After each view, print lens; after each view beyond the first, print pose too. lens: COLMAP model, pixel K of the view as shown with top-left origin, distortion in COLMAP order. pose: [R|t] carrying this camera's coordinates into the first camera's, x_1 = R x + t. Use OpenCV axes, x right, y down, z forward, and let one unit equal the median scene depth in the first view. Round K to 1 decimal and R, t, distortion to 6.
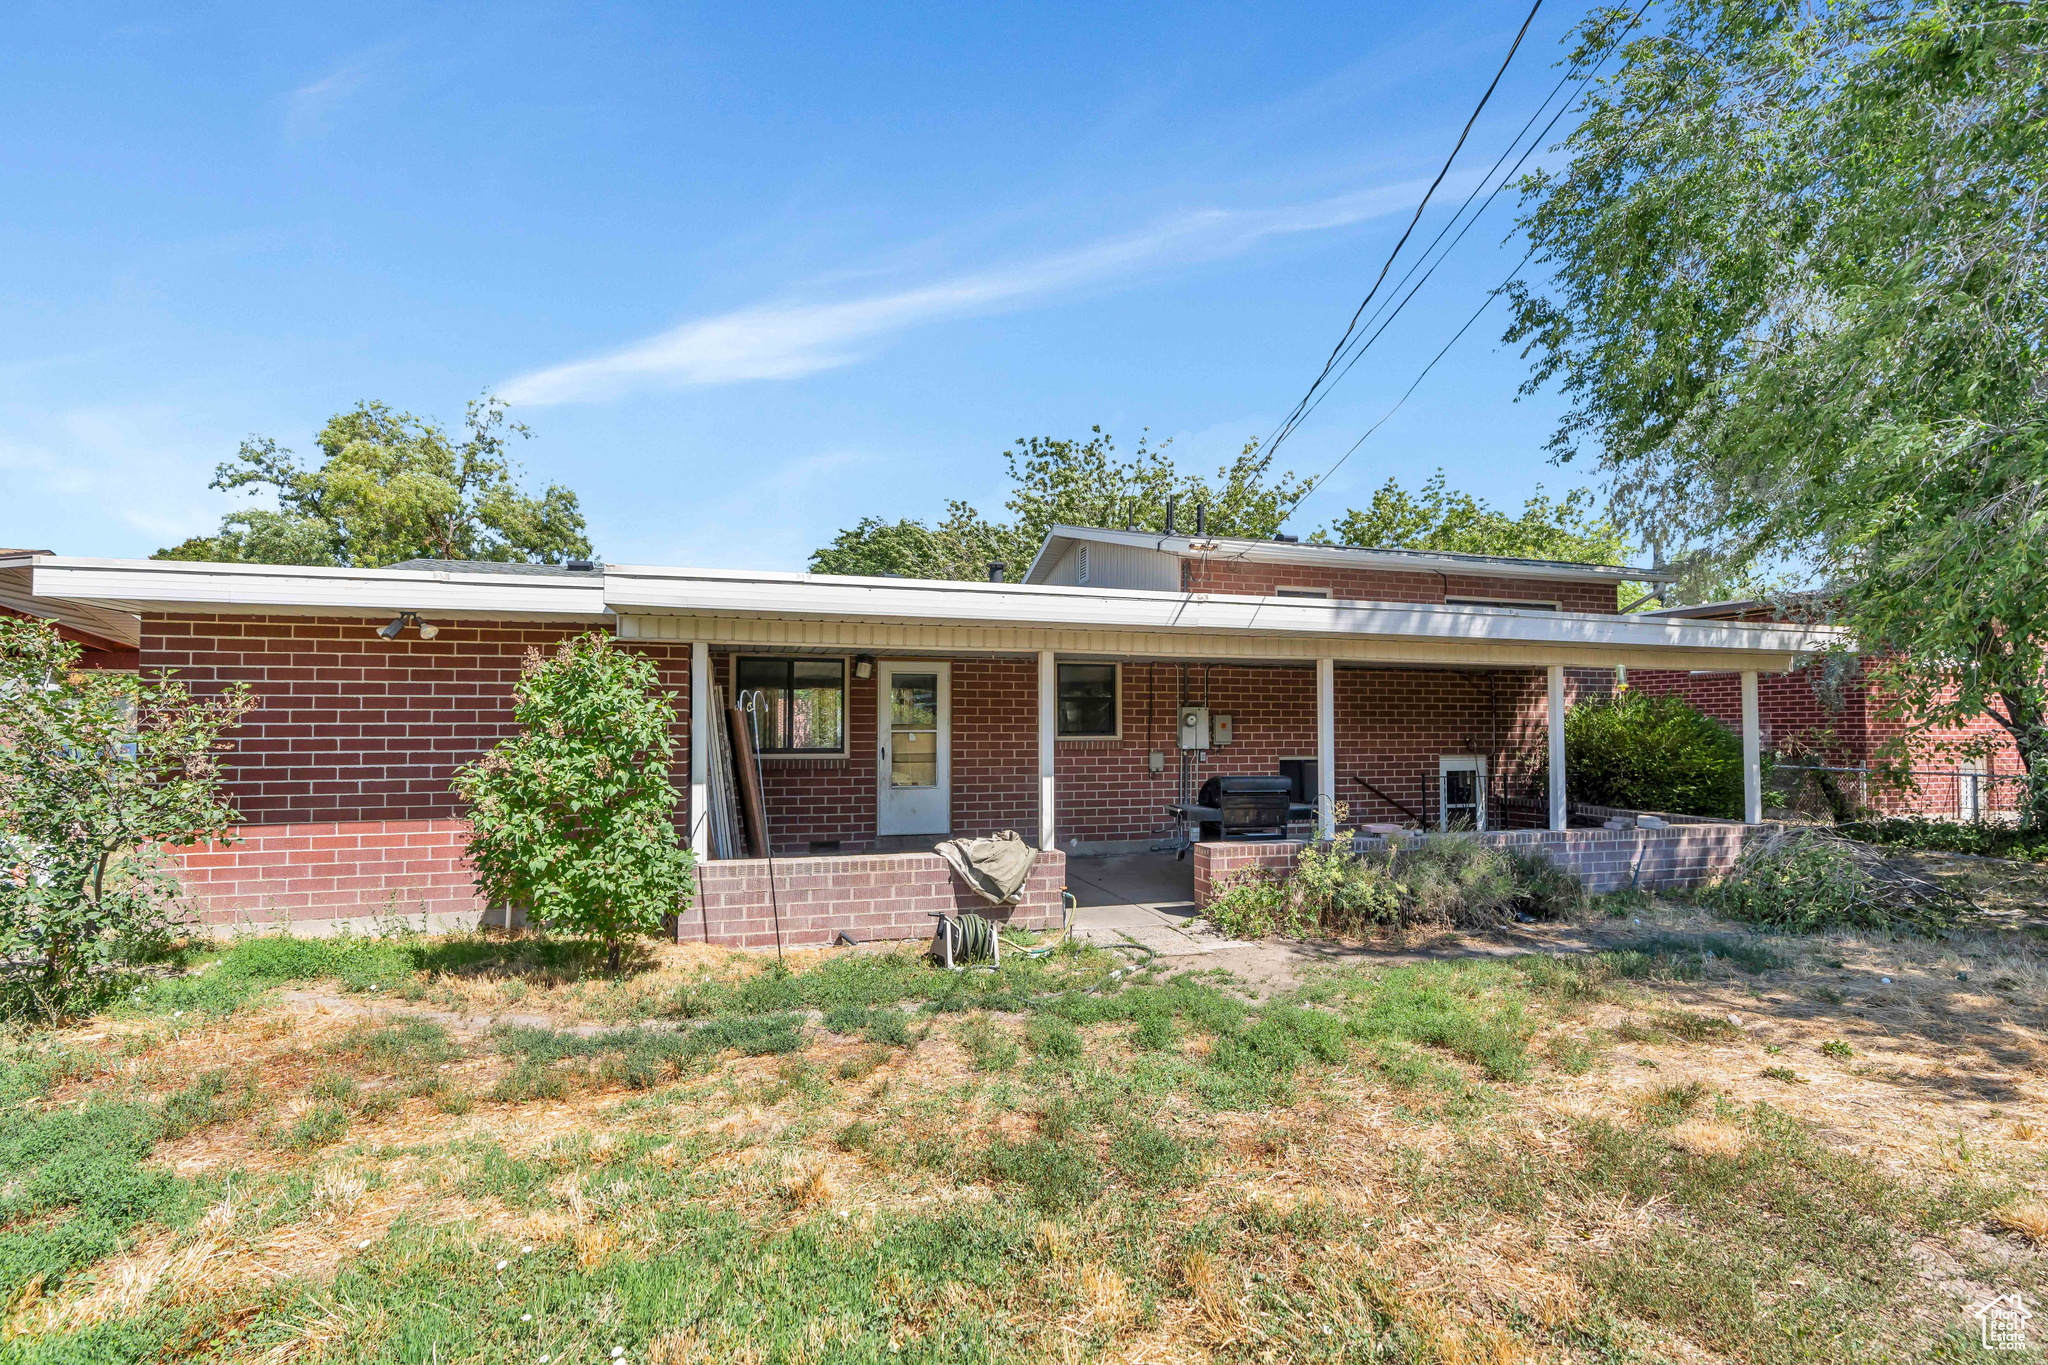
lens RADIAL K [[935.1, 0, 1023.2], [0, 935.1, 709.9], [0, 0, 1]] dist [0.000798, 0.000257]
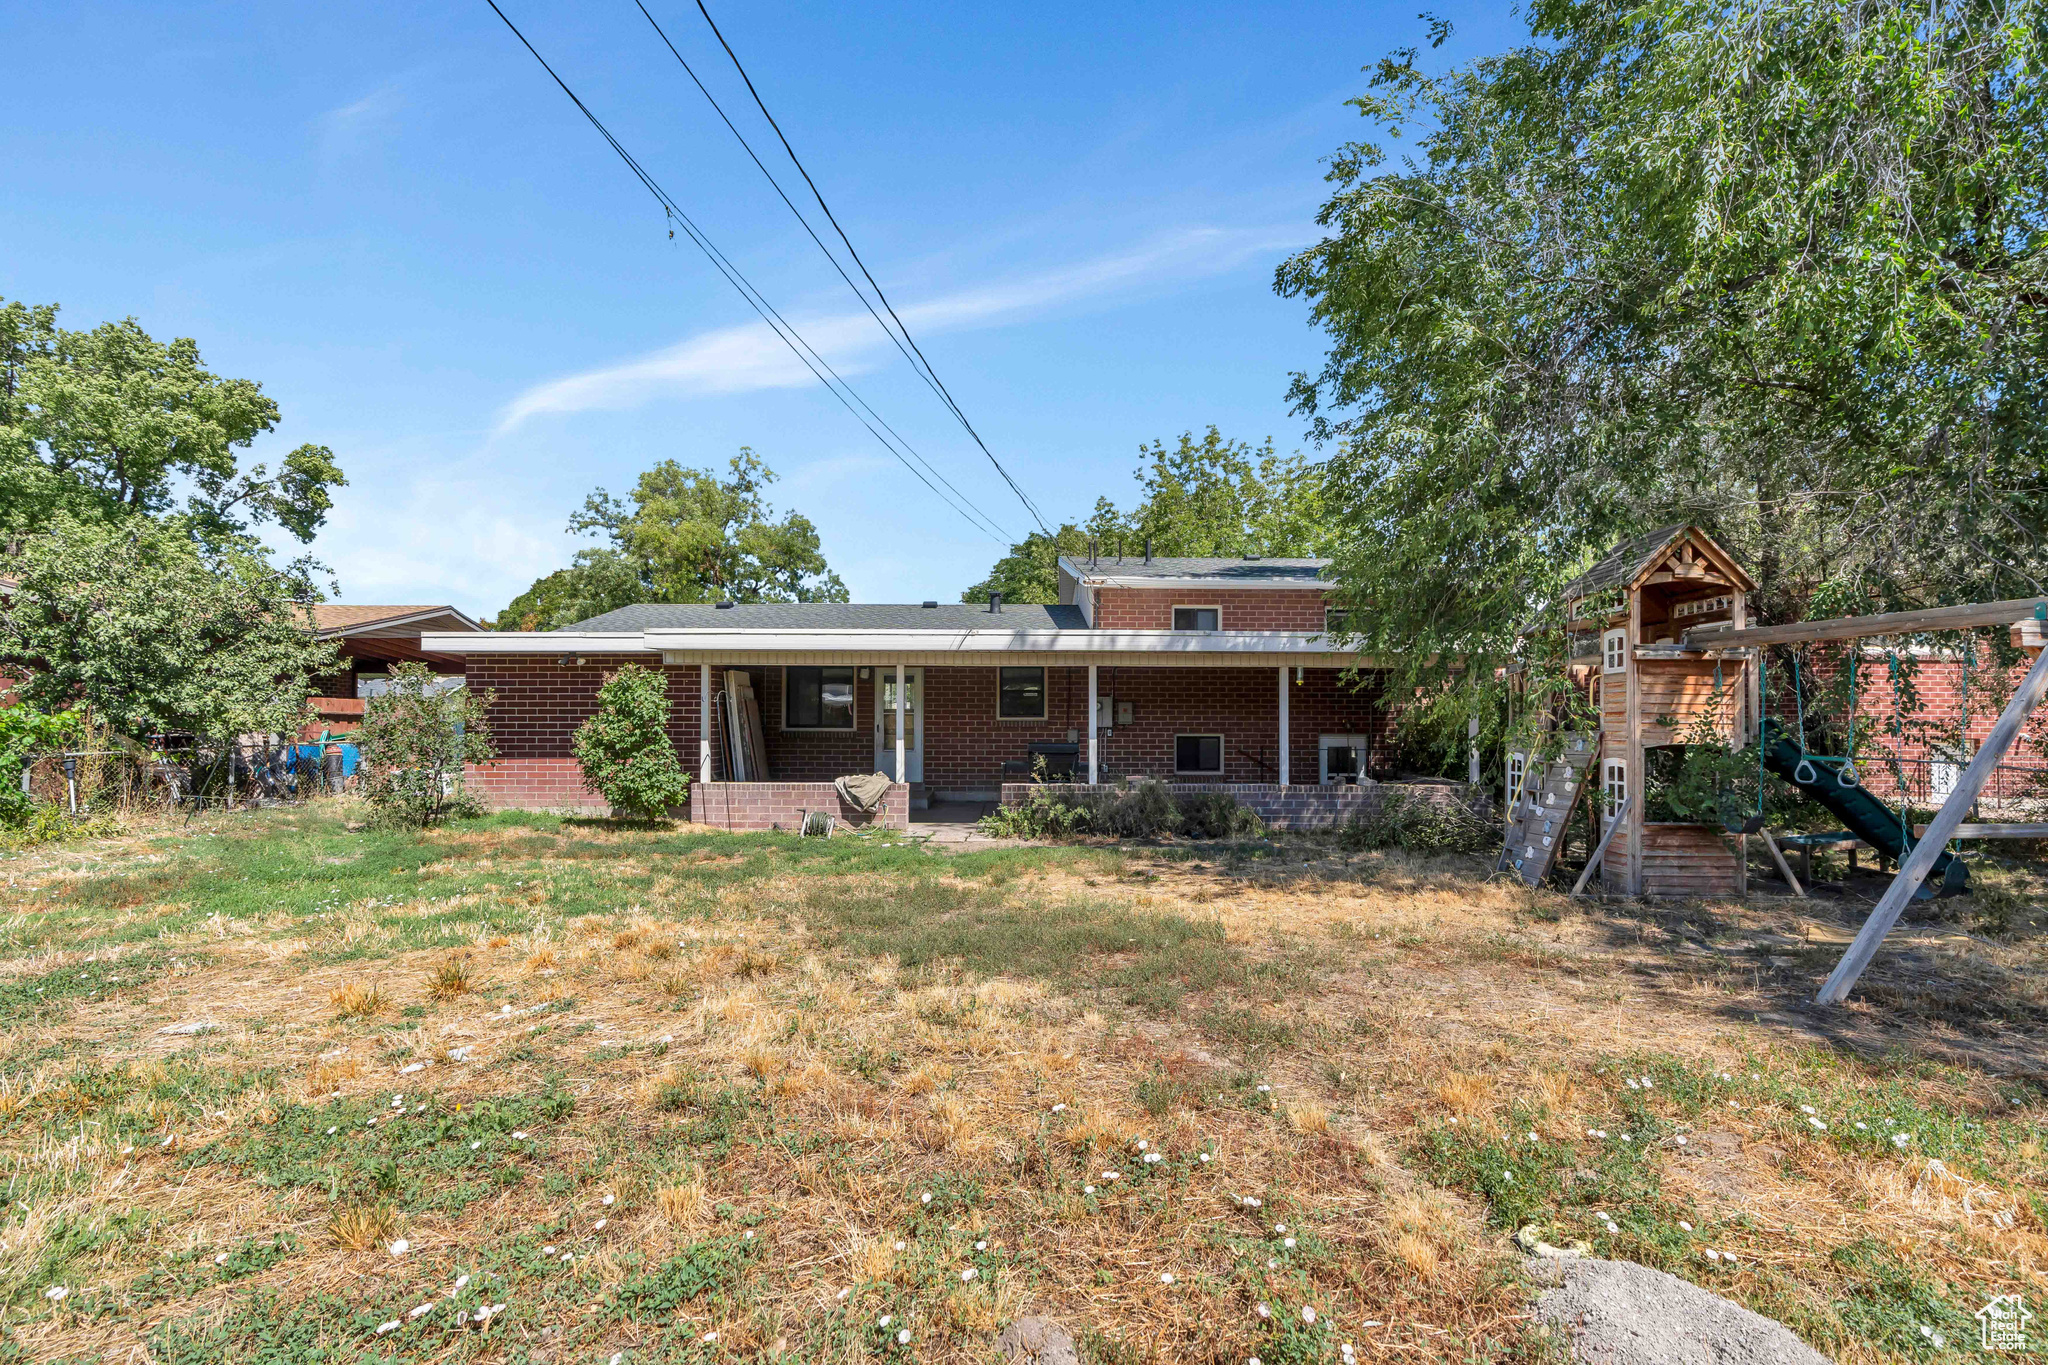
lens RADIAL K [[957.7, 0, 1025.6], [0, 957.7, 695.9], [0, 0, 1]] dist [-0.003166, -0.000183]
pose [[0.957600, -0.003322, -0.288083, 0.717852], [0.003137, 0.999994, -0.001102, -0.004778], [0.288085, 0.000151, 0.957605, -0.565729]]
